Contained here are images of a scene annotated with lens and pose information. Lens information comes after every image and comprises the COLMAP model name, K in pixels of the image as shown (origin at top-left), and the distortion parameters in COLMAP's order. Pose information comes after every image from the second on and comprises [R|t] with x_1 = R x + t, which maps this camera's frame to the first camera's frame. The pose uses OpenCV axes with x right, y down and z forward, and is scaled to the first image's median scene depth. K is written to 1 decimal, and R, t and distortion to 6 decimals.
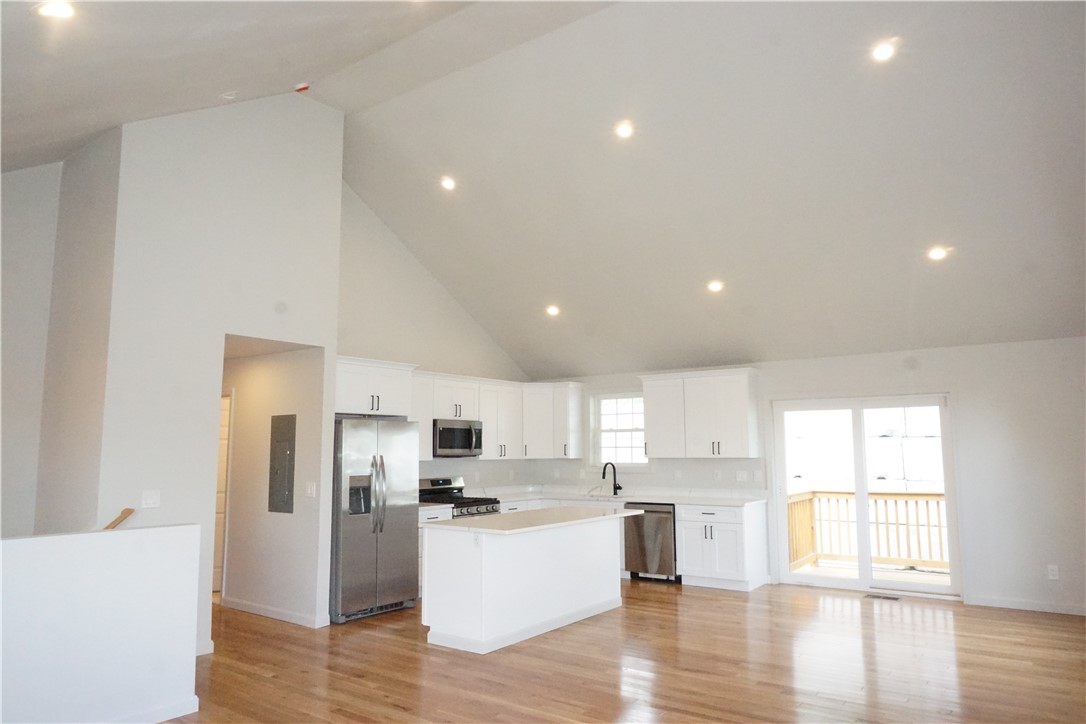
lens RADIAL K [[725.5, 0, 537.6], [0, 725.5, 368.1], [0, 0, 1]] dist [-0.036571, 0.027307]
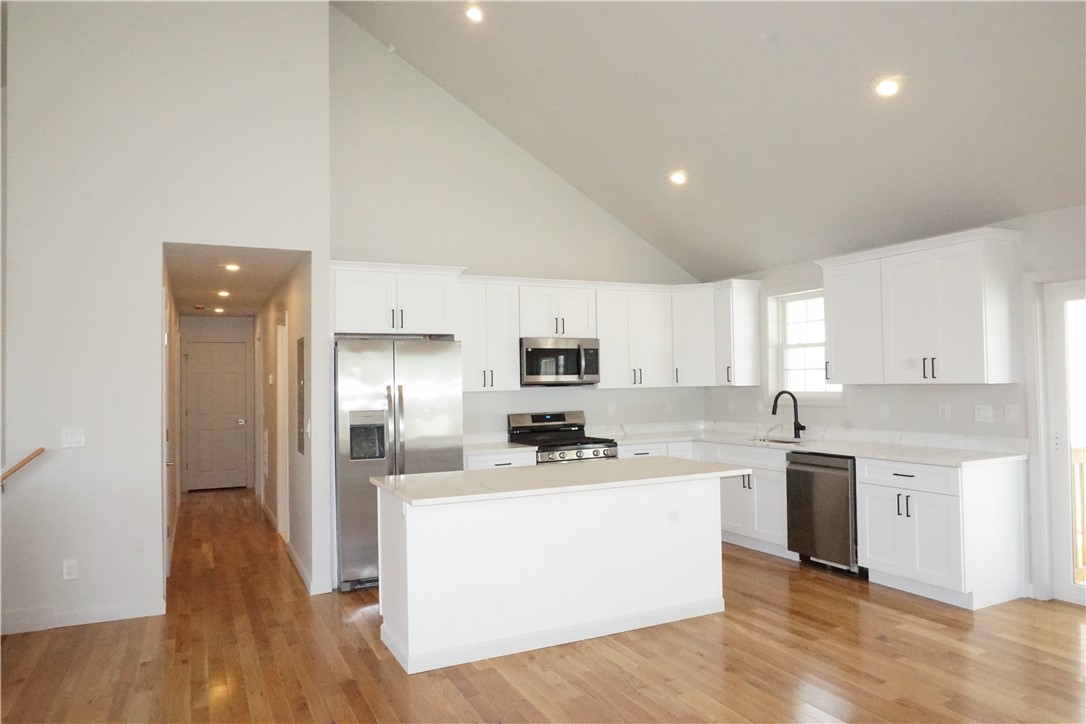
lens RADIAL K [[725.5, 0, 540.6], [0, 725.5, 363.1], [0, 0, 1]] dist [-0.036571, 0.027307]
pose [[0.886393, -0.022045, -0.462409, 0.235940], [0.065131, 0.994869, 0.077419, 0.038561], [0.458329, -0.098741, 0.883280, 0.317828]]
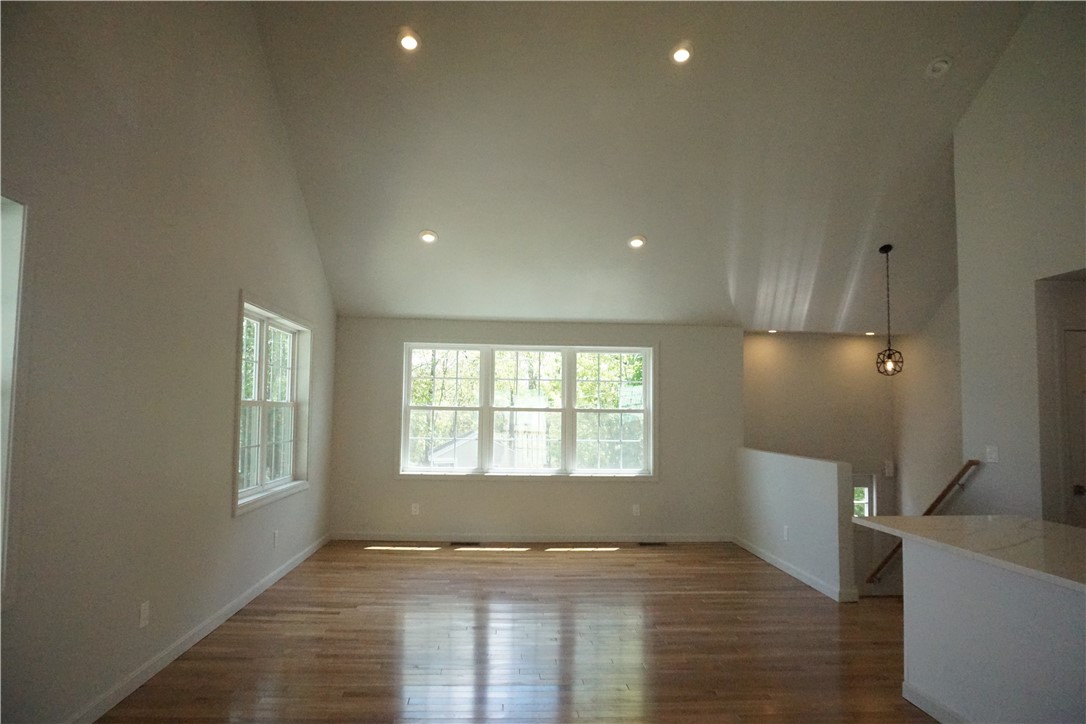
lens RADIAL K [[725.5, 0, 543.0], [0, 725.5, 358.1], [0, 0, 1]] dist [-0.036571, 0.027307]
pose [[-0.758746, -0.060414, -0.648579, 0.427053], [0.063976, 0.983964, -0.166498, 0.112451], [0.648237, -0.167823, -0.742714, 0.882859]]
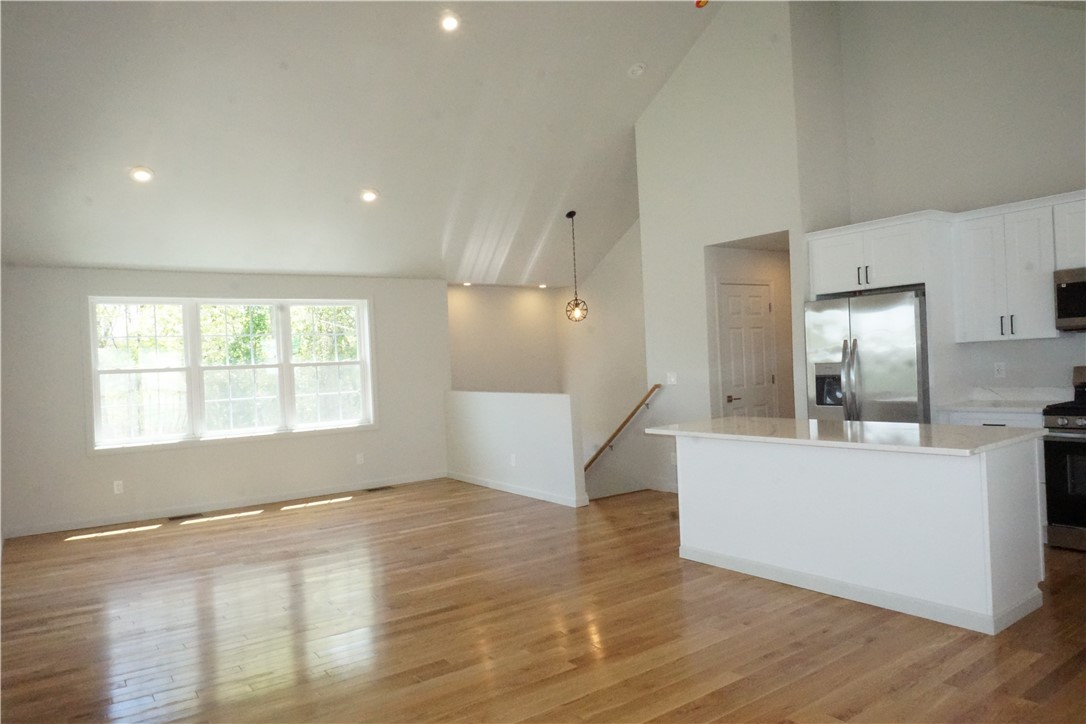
lens RADIAL K [[725.5, 0, 551.3], [0, 725.5, 364.4], [0, 0, 1]] dist [-0.036571, 0.027307]
pose [[-0.298037, 0.021321, -0.954316, 0.568830], [0.156451, 0.987322, -0.026802, 0.098058], [0.941646, -0.157291, -0.297594, 0.764569]]
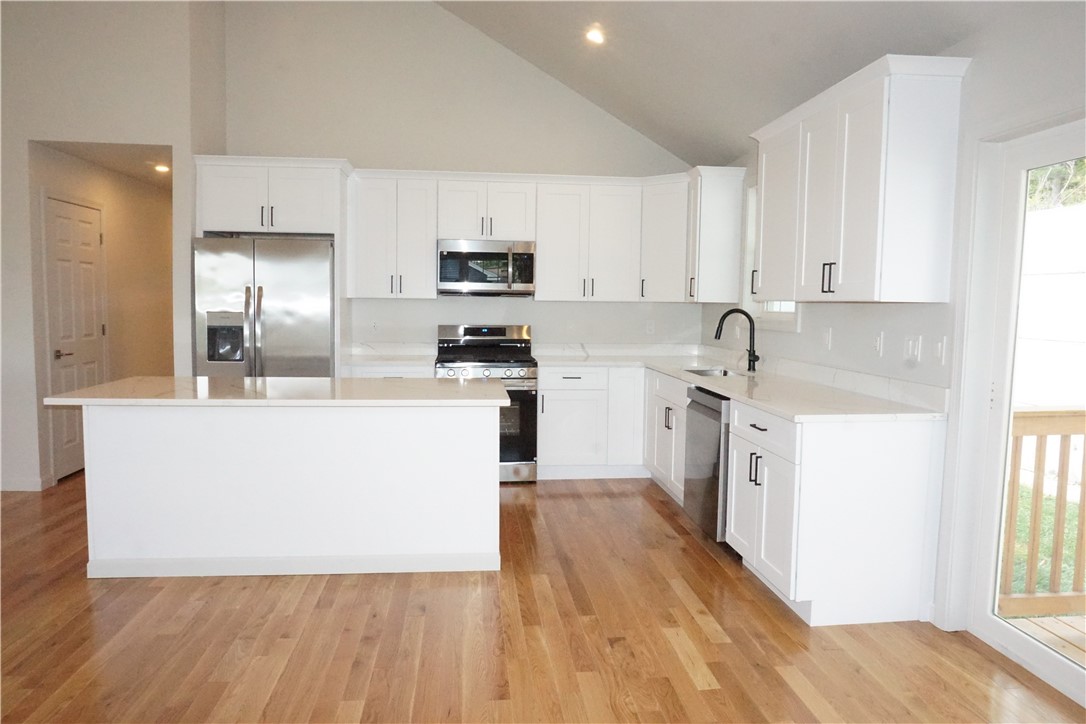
lens RADIAL K [[725.5, 0, 534.1], [0, 725.5, 358.8], [0, 0, 1]] dist [-0.036571, 0.027307]
pose [[0.669637, 0.073601, -0.739033, 0.441830], [0.065431, 0.985362, 0.157420, 0.080037], [0.739801, -0.153770, 0.655019, 0.594672]]
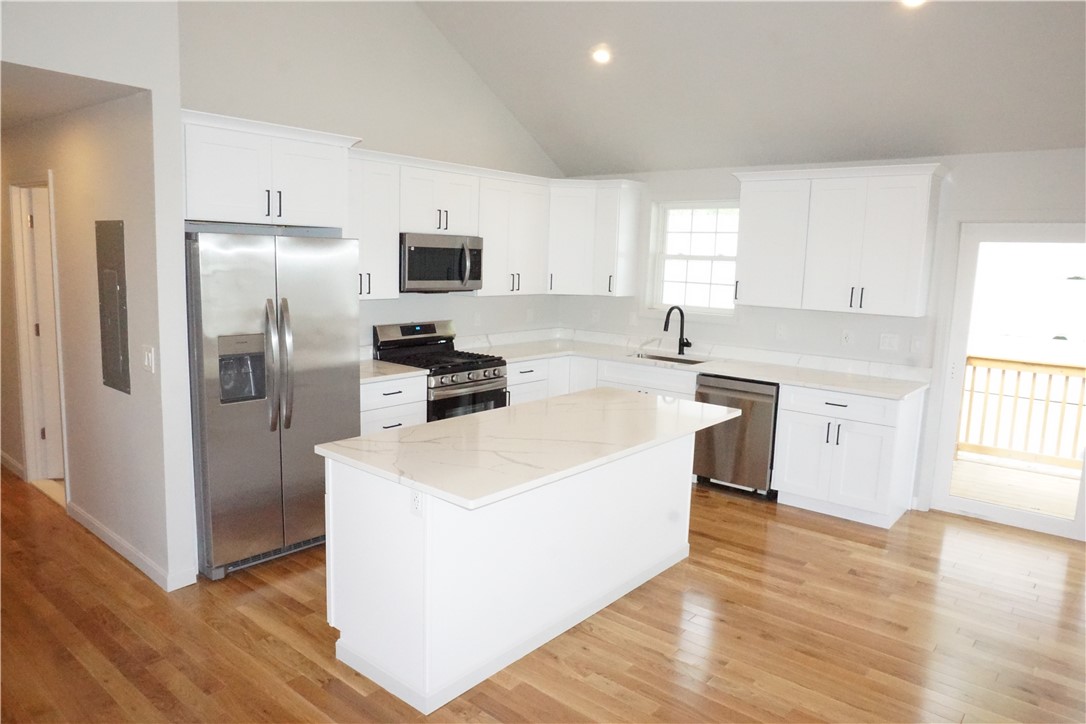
lens RADIAL K [[725.5, 0, 538.2], [0, 725.5, 361.0], [0, 0, 1]] dist [-0.036571, 0.027307]
pose [[0.997473, 0.045307, -0.054725, 0.013376], [-0.029905, 0.966463, 0.255059, 0.014962], [0.064446, -0.252778, 0.965376, 0.379495]]
